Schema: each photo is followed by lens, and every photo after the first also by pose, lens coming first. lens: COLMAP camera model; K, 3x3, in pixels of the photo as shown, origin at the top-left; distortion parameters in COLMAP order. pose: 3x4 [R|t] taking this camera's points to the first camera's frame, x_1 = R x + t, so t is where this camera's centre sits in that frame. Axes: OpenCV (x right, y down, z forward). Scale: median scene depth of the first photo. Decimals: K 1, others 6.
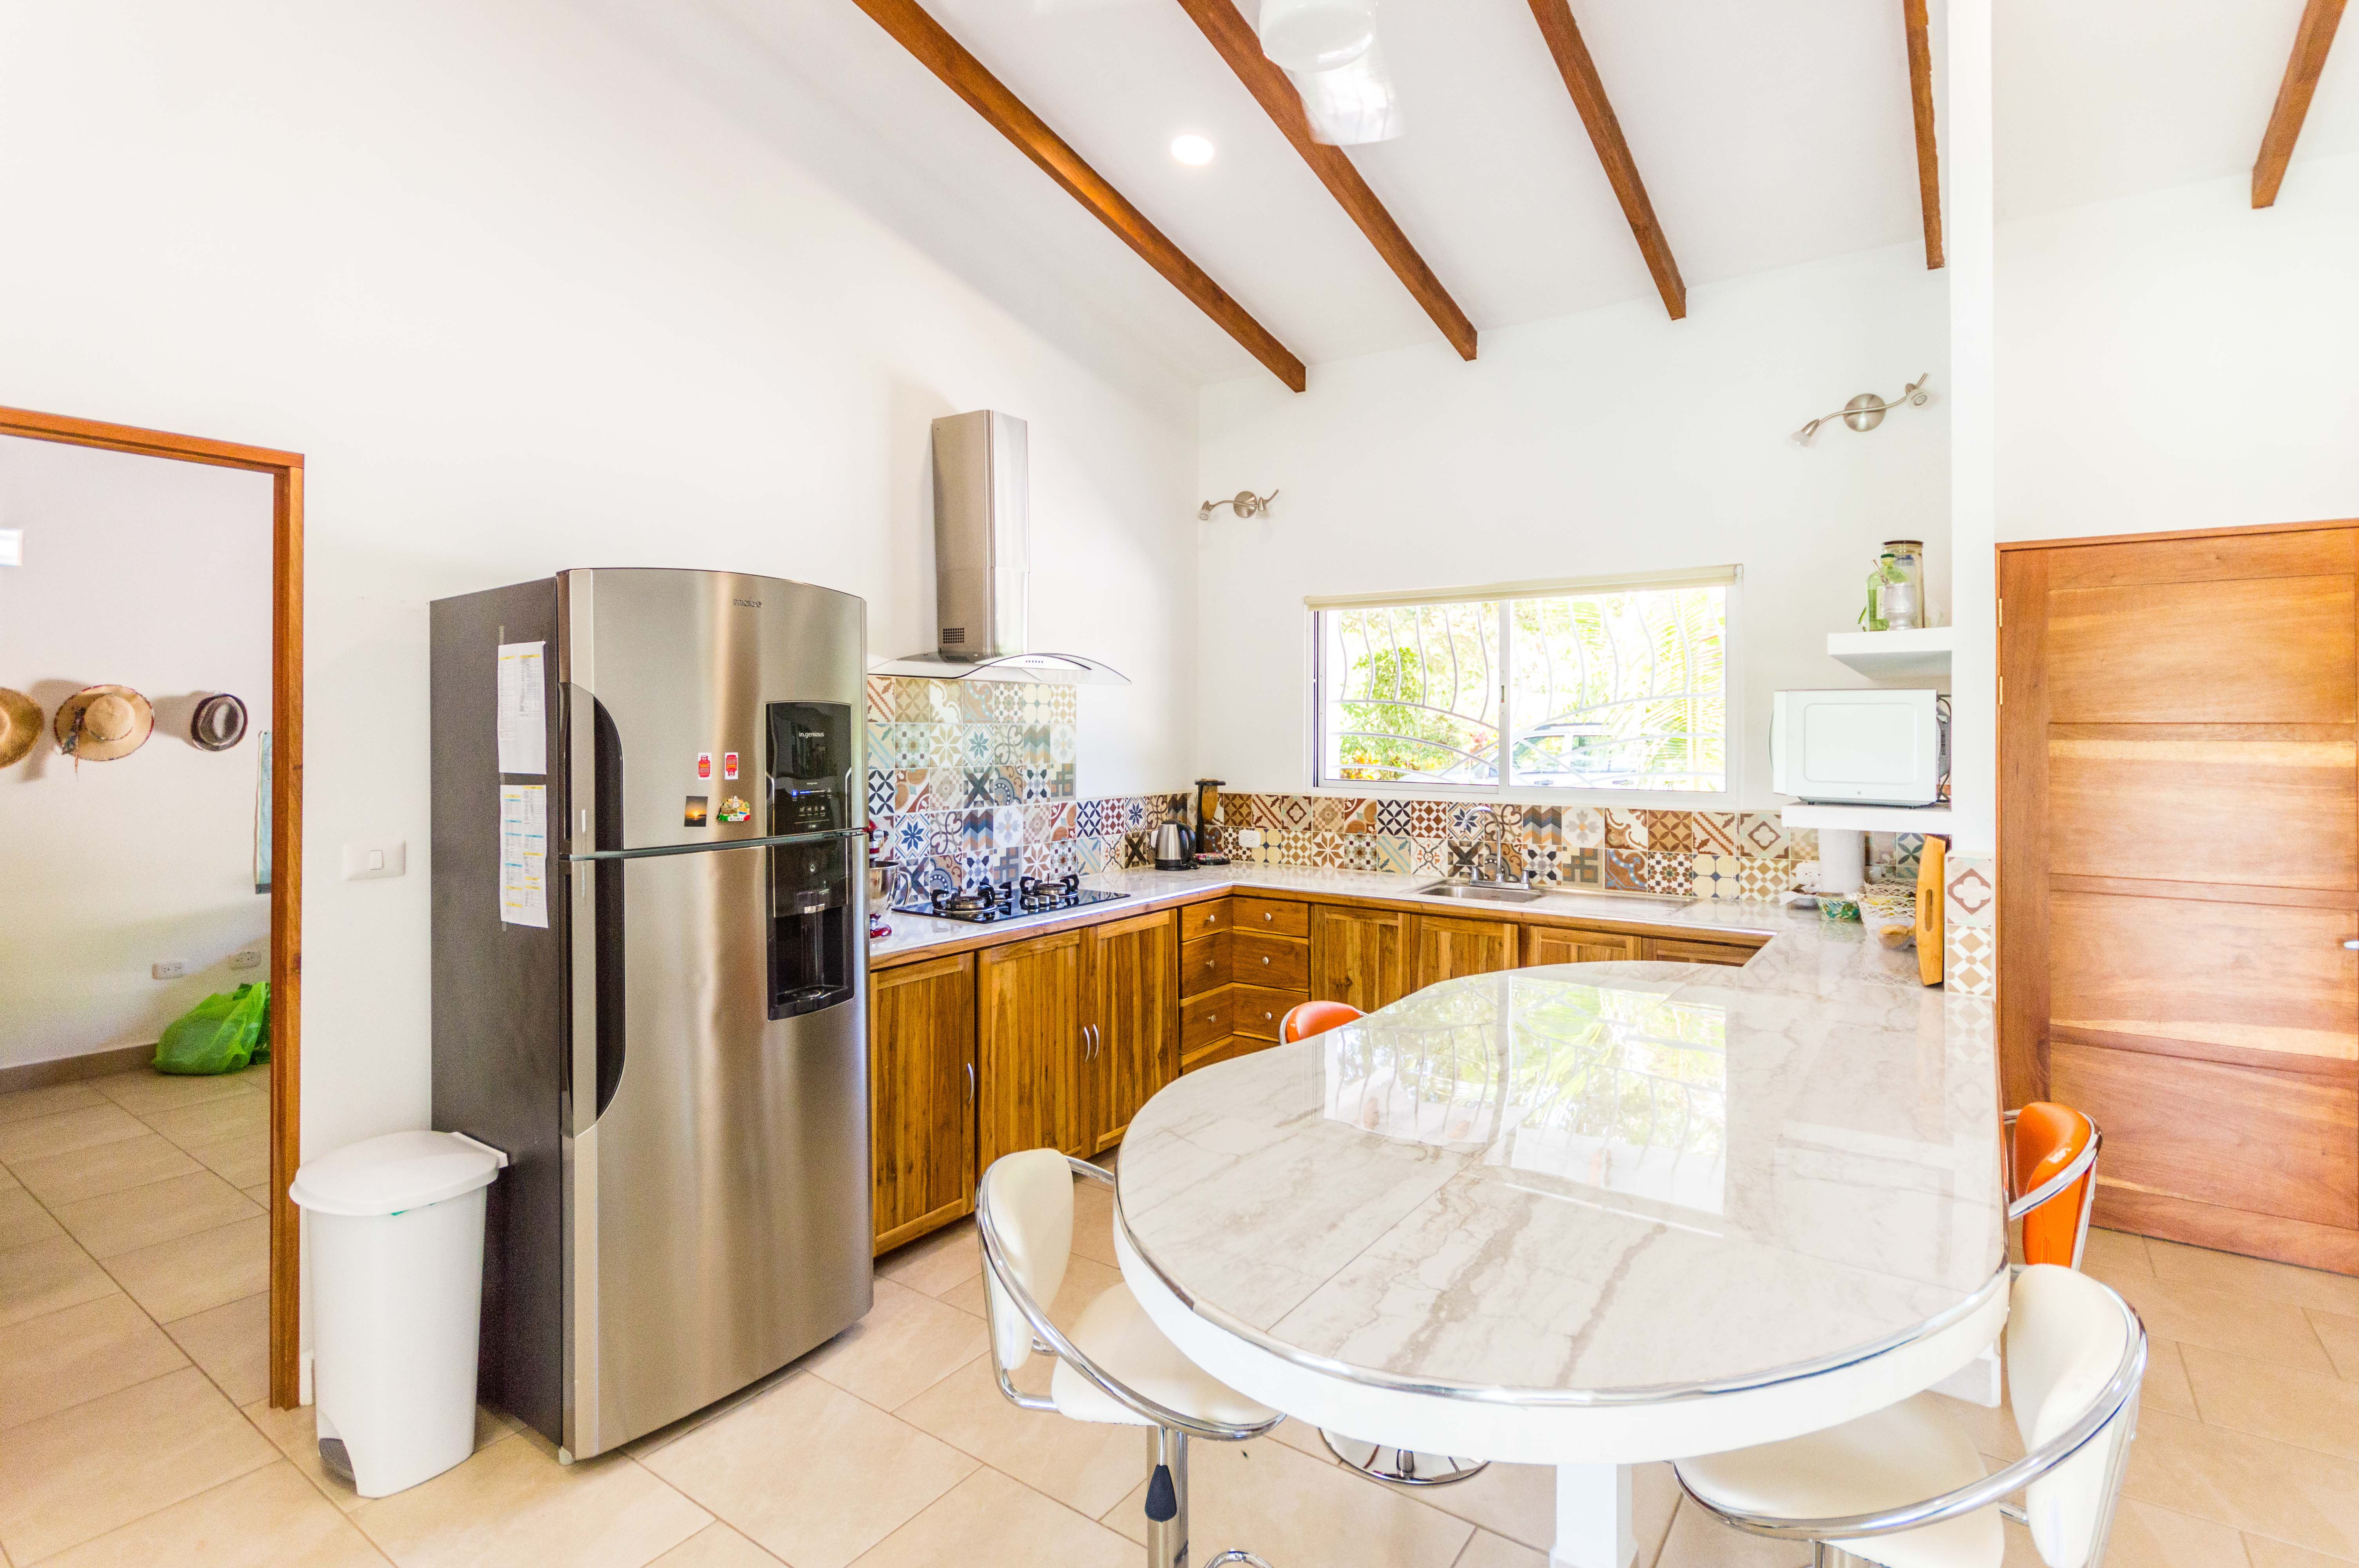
lens RADIAL K [[1124.6, 0, 1188.5], [0, 1124.6, 712.6], [0, 0, 1]] dist [0.001937, 0.000030]
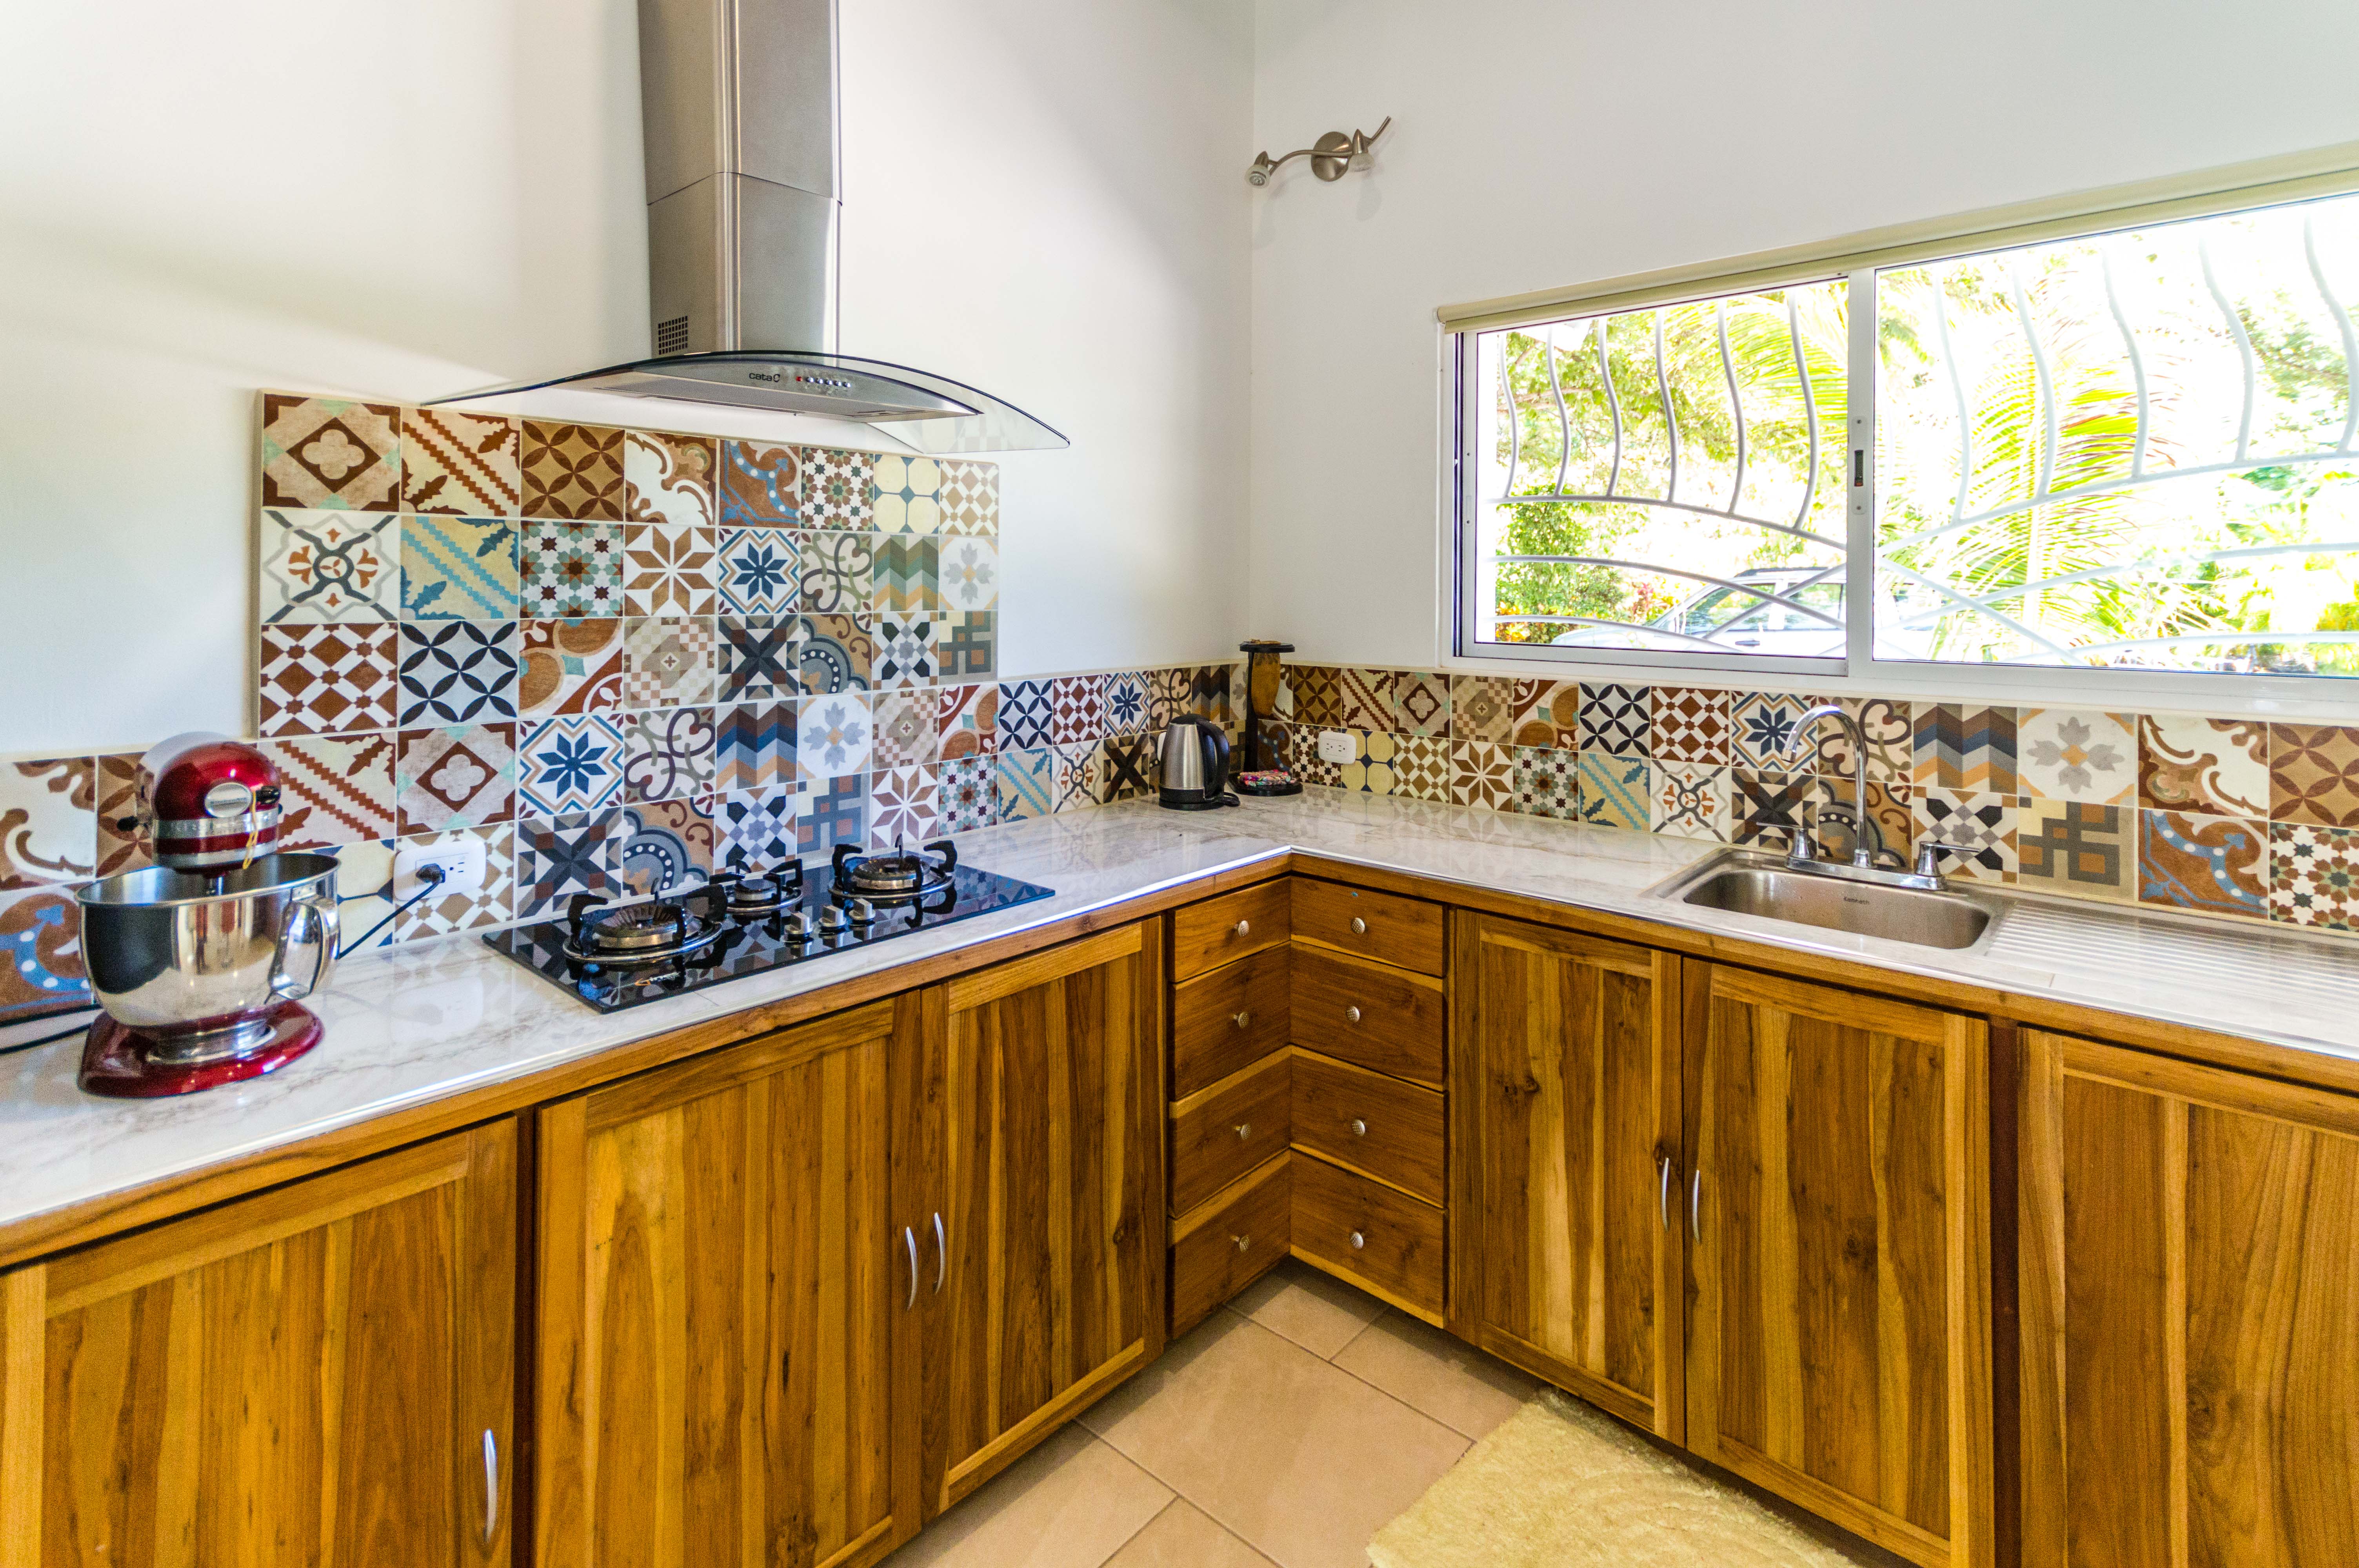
lens RADIAL K [[1123.6, 0, 1195.6], [0, 1123.6, 583.9], [0, 0, 1]] dist [0.000505, 0.000865]
pose [[0.993783, -0.000717, -0.111330, 0.054301], [0.002261, 0.999903, 0.013748, 0.026480], [0.111309, -0.013915, 0.993688, 0.507858]]
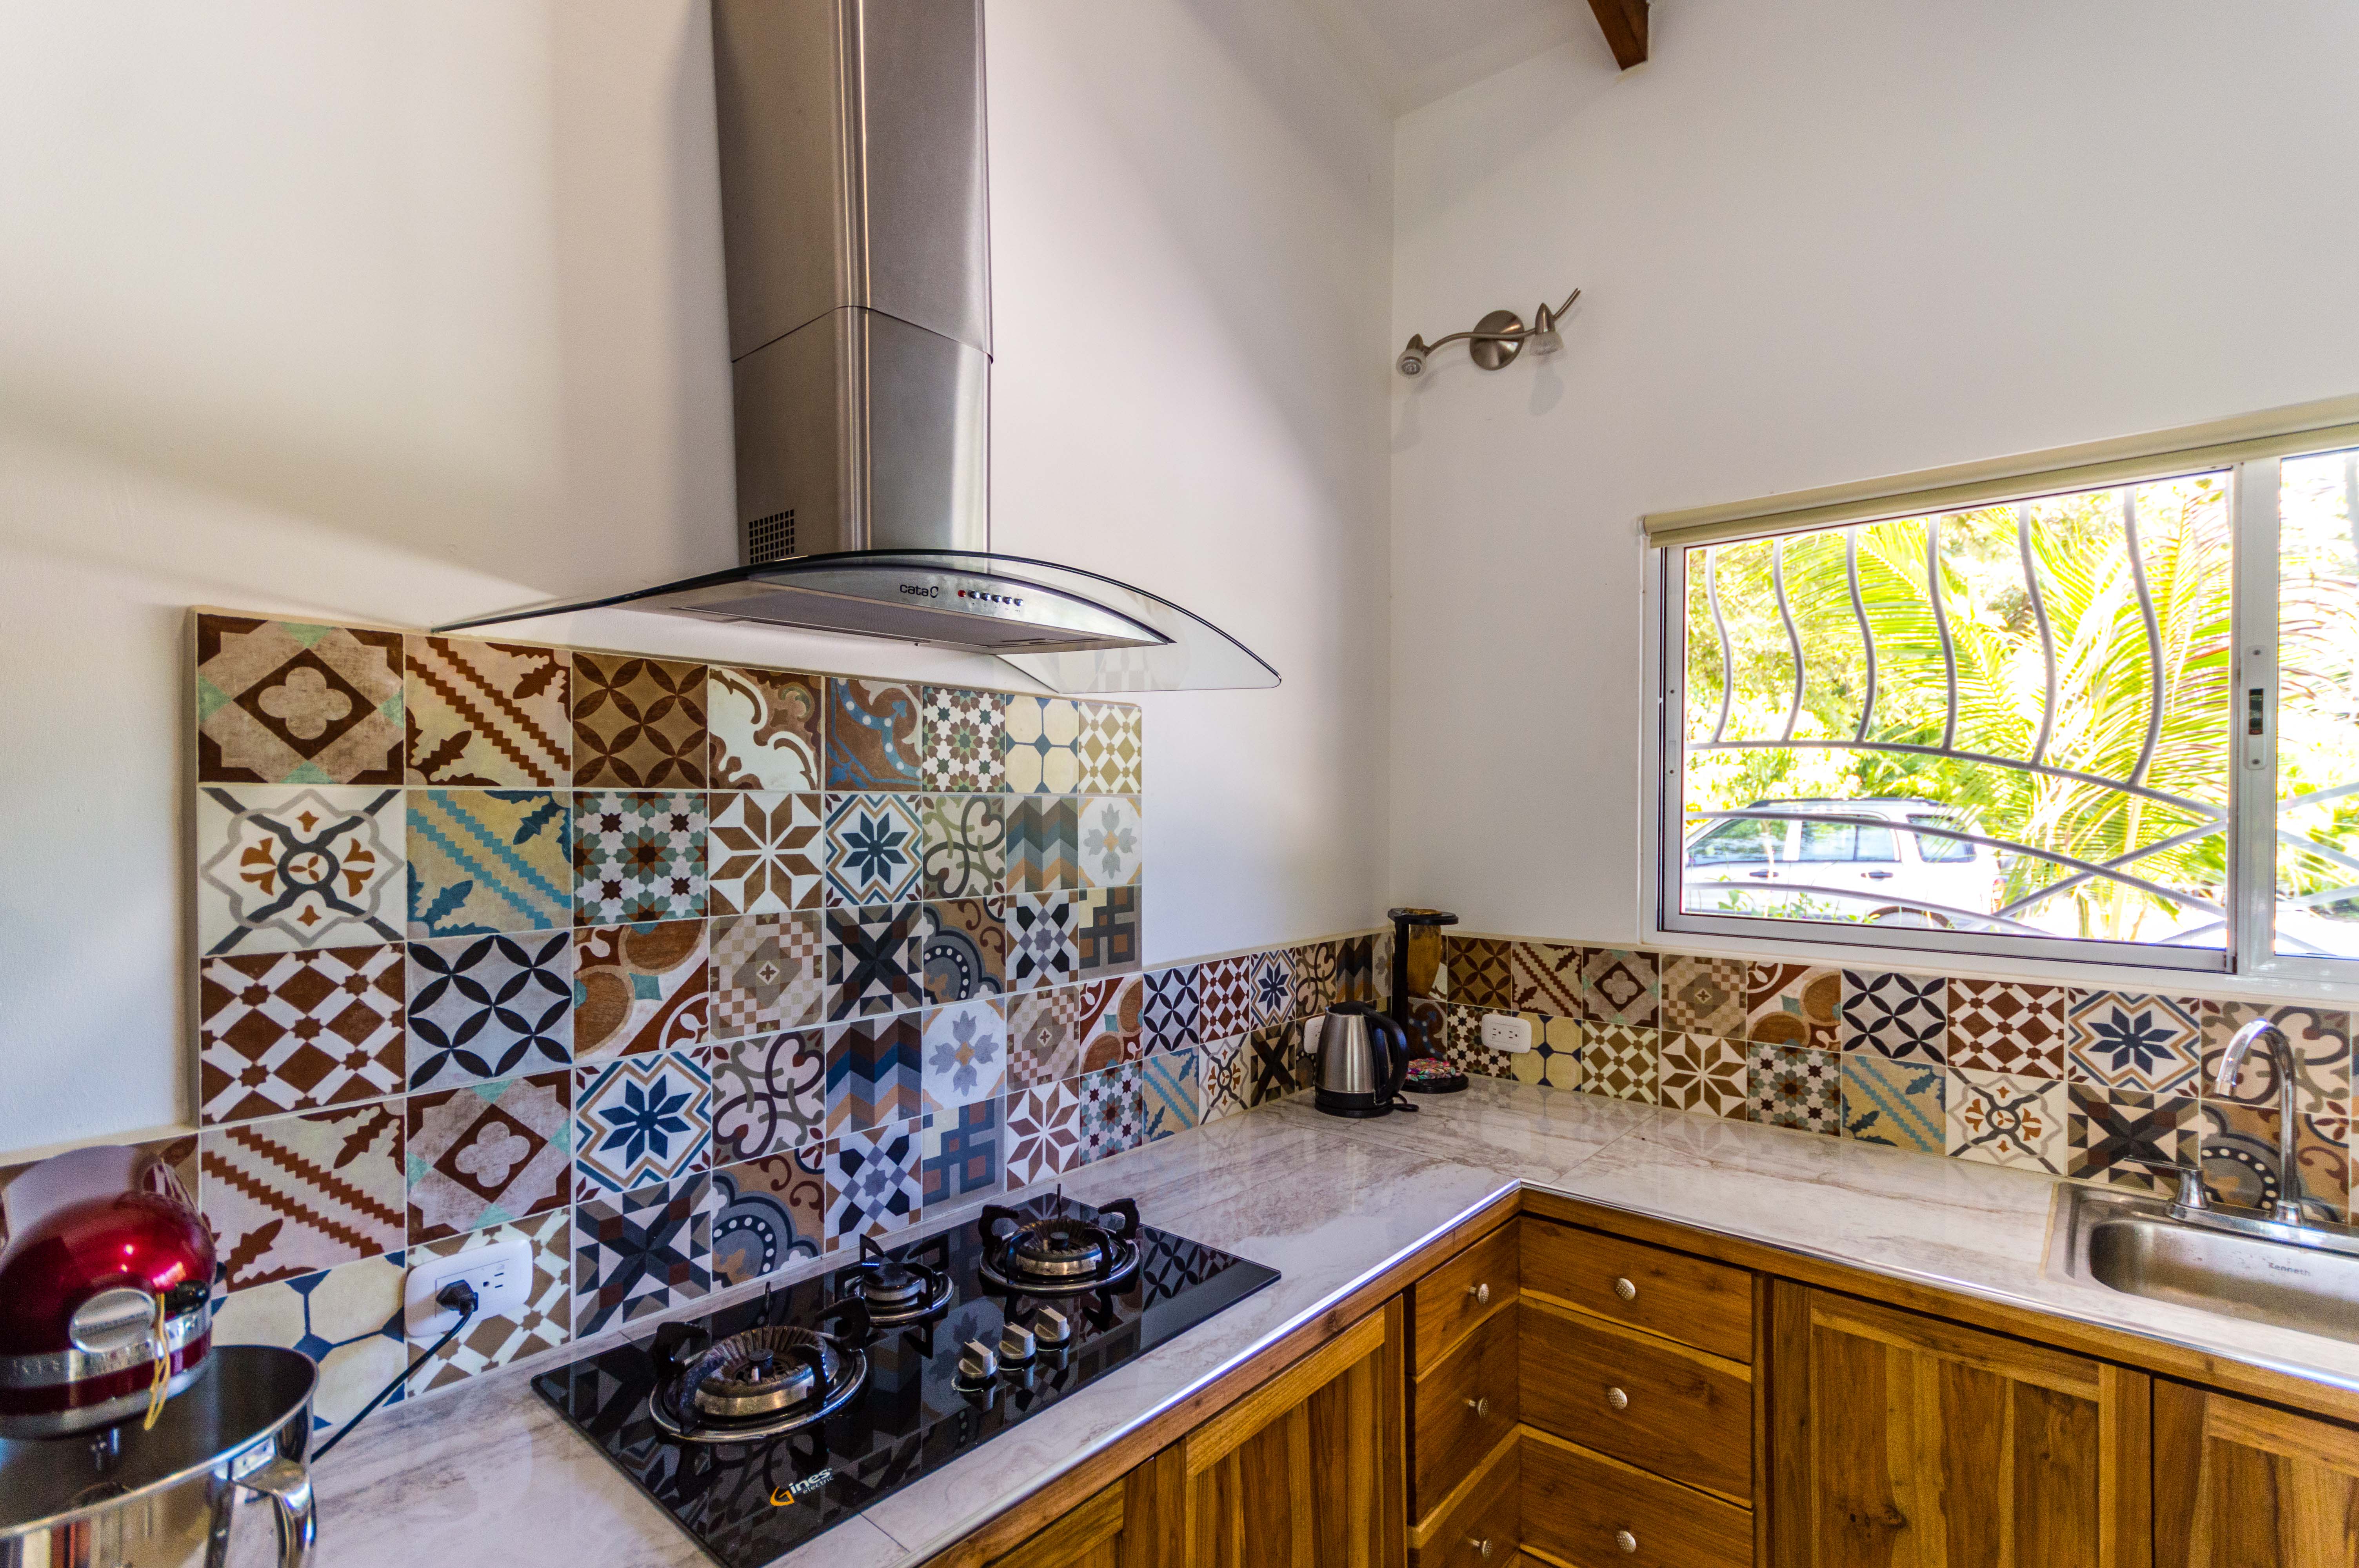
lens RADIAL K [[1065.8, 0, 1175.6], [0, 1065.8, 829.4], [0, 0, 1]] dist [-0.000209, -0.000333]
pose [[0.994648, 0.000065, -0.103321, -0.046455], [0.003597, 0.999372, 0.035259, 0.009451], [0.103258, -0.035442, 0.994023, 0.622176]]
